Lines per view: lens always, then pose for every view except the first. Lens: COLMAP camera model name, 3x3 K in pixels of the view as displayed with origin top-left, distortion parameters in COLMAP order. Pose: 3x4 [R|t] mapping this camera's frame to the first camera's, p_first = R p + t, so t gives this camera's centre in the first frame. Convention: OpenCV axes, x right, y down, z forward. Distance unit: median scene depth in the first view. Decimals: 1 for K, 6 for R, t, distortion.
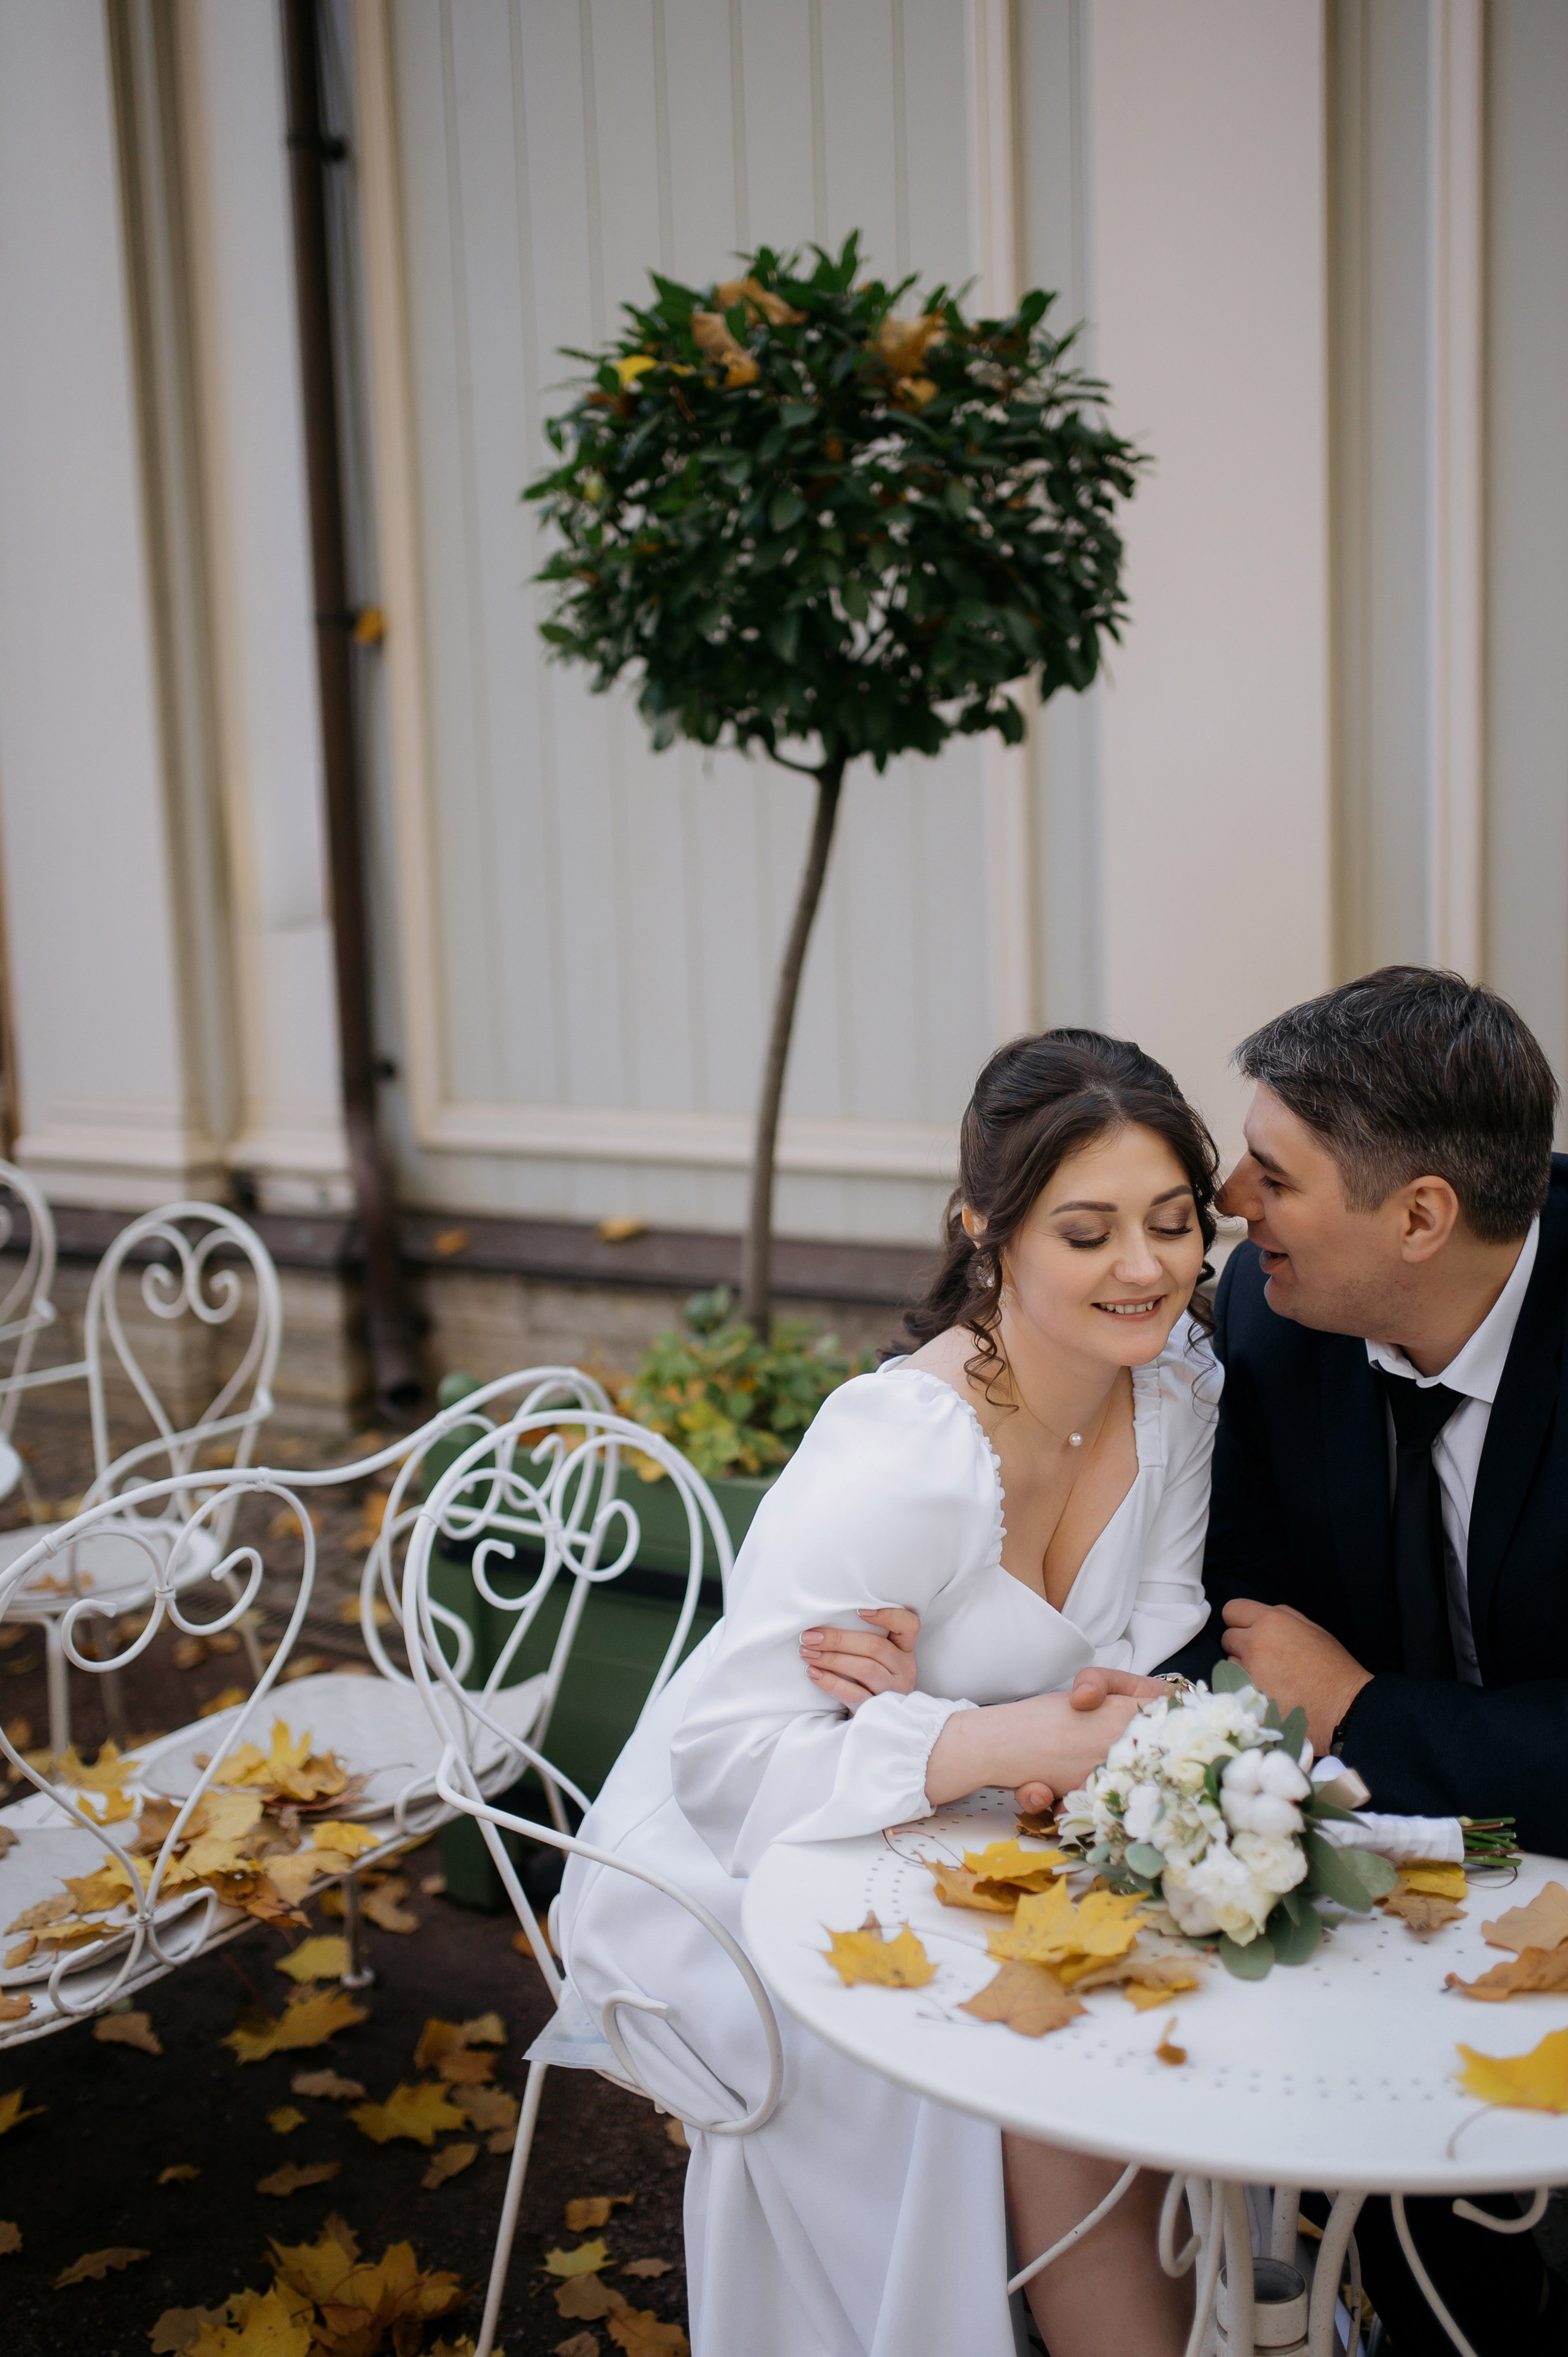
lens RADIAL K [[2300.8, 0, 814.2], [0, 2300.8, 1188.8], [0, 0, 1]] dist [-0.072976, 0.101813]
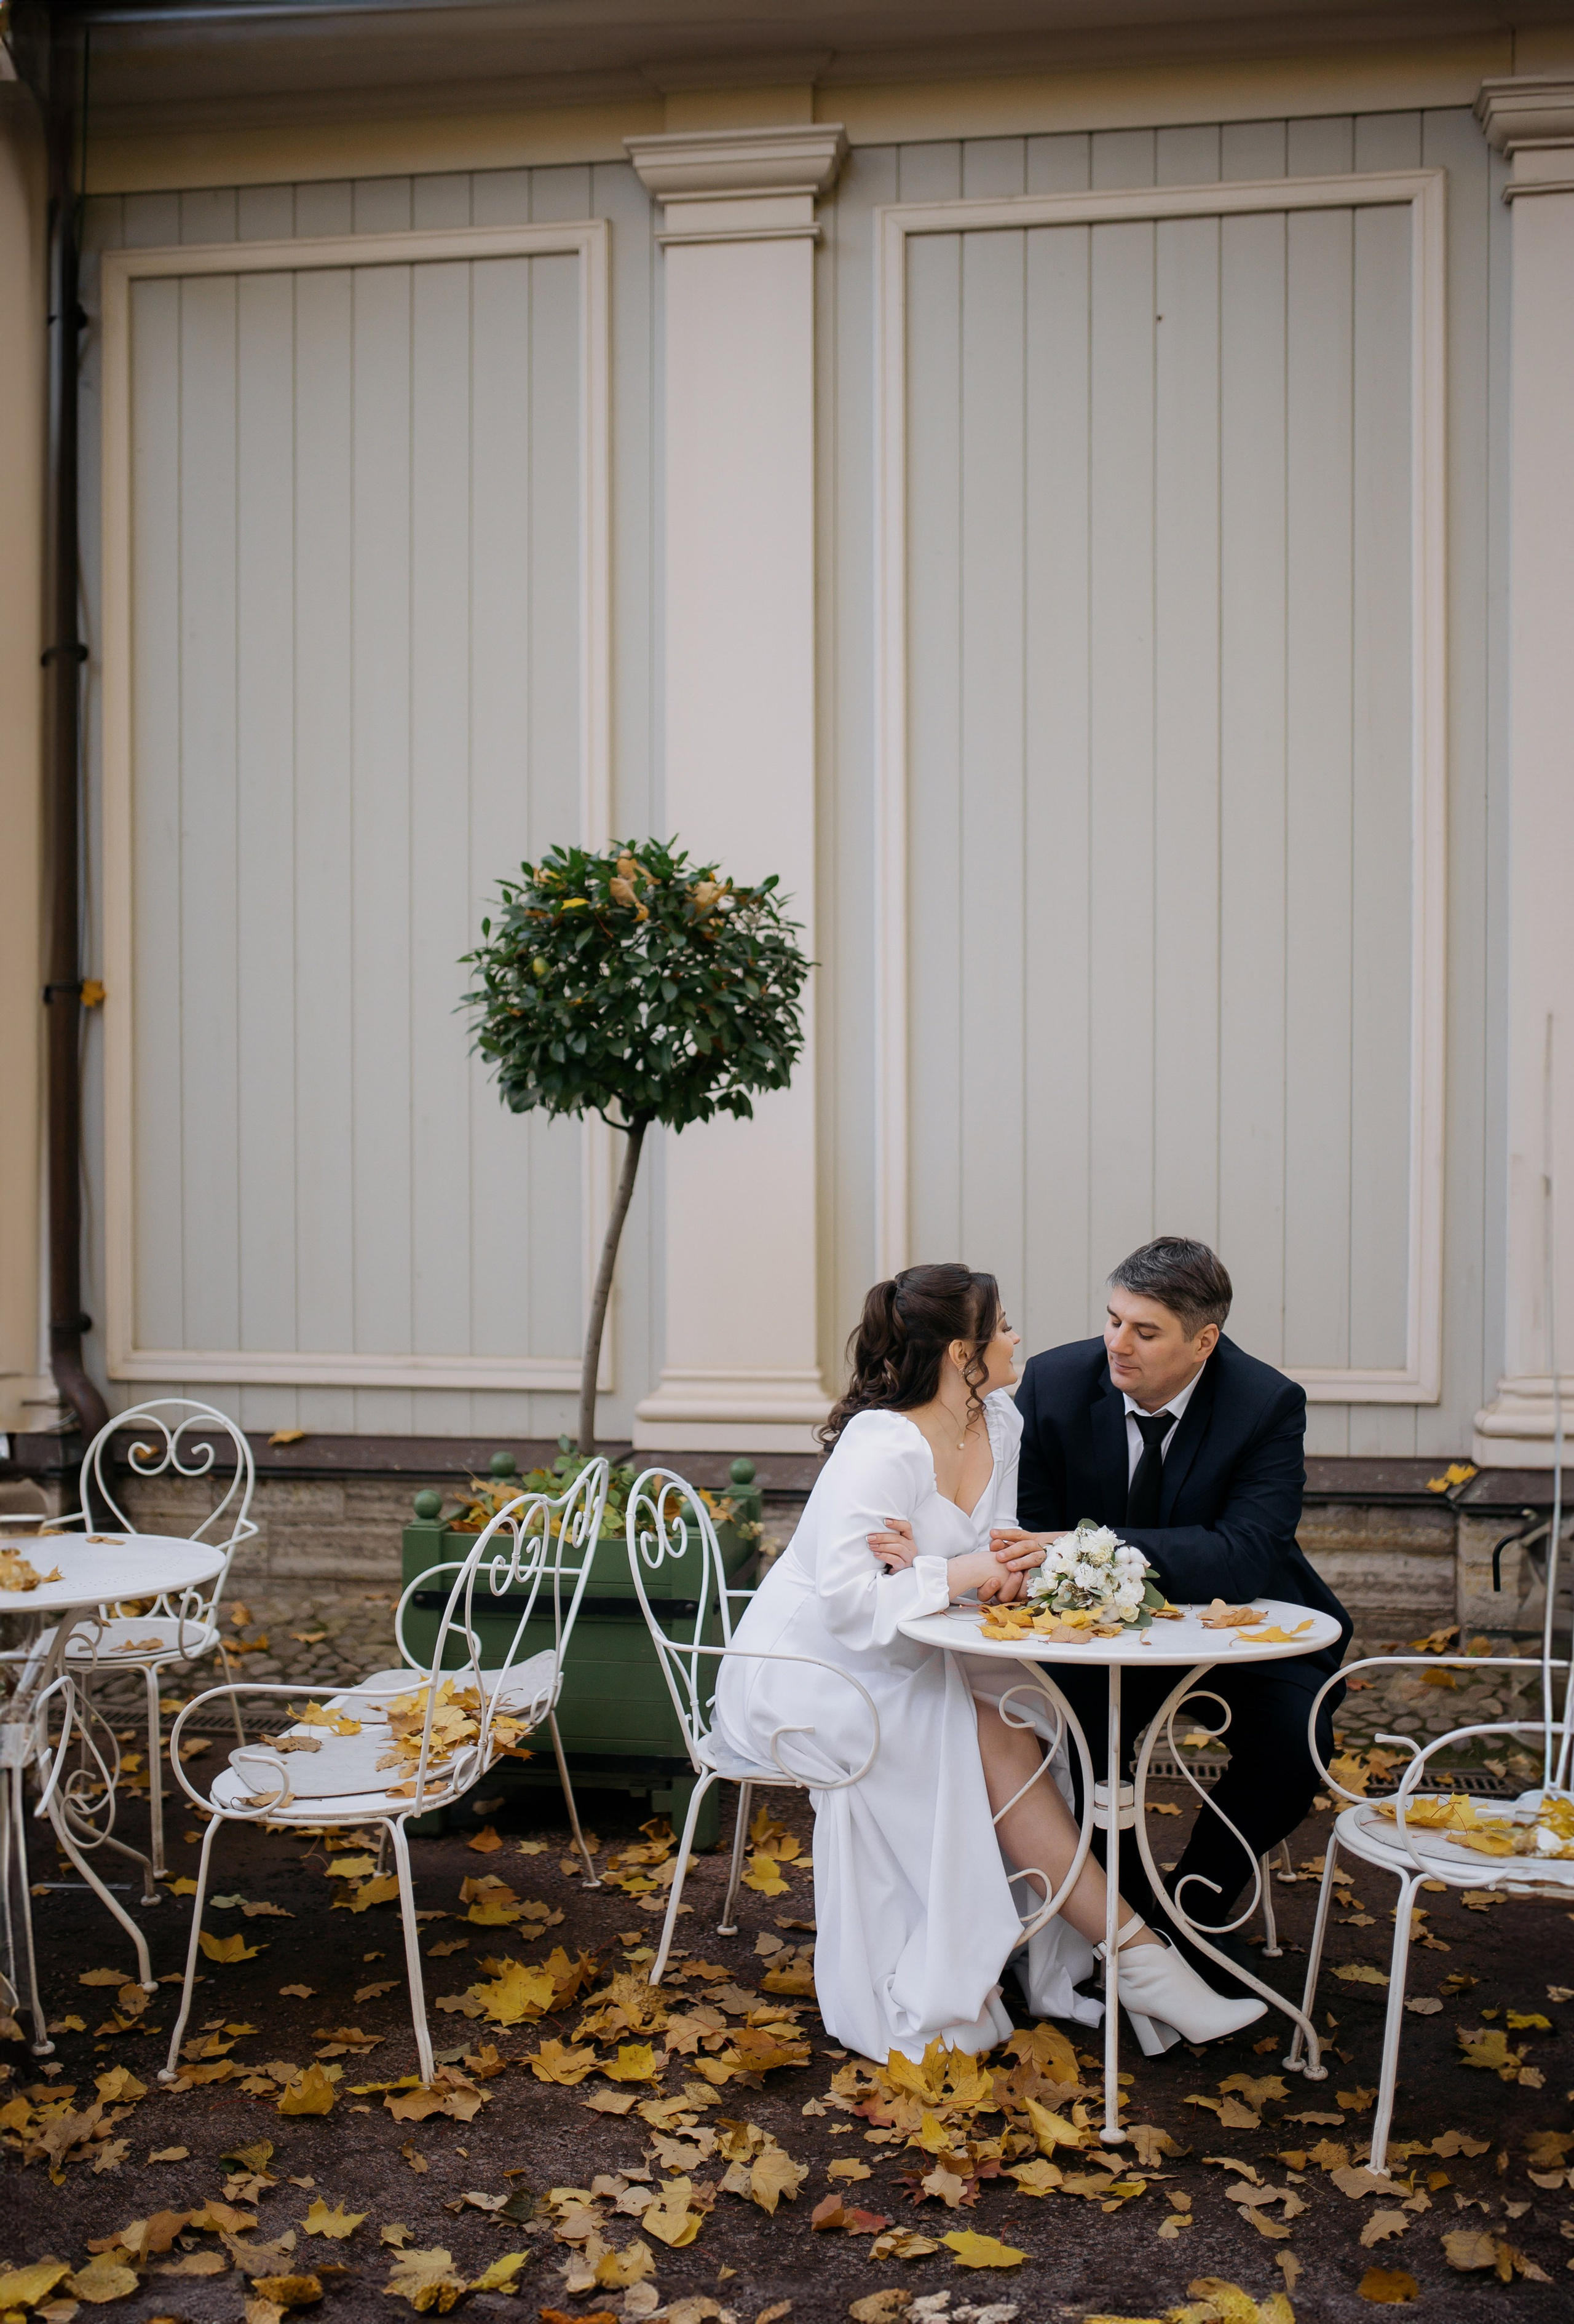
lens RADIAL K [[2217.4, 0, 814.0], [0, 2217.4, 1176.8], [0, 0, 1]] dist [-0.068029, 0.090089]
pose [[0.910770, 0.025418, 0.412130, -0.624579], [0.031315, 0.990977, -0.130320, 0.083111], [-0.411724, 0.131597, 0.901757, -0.613742]]
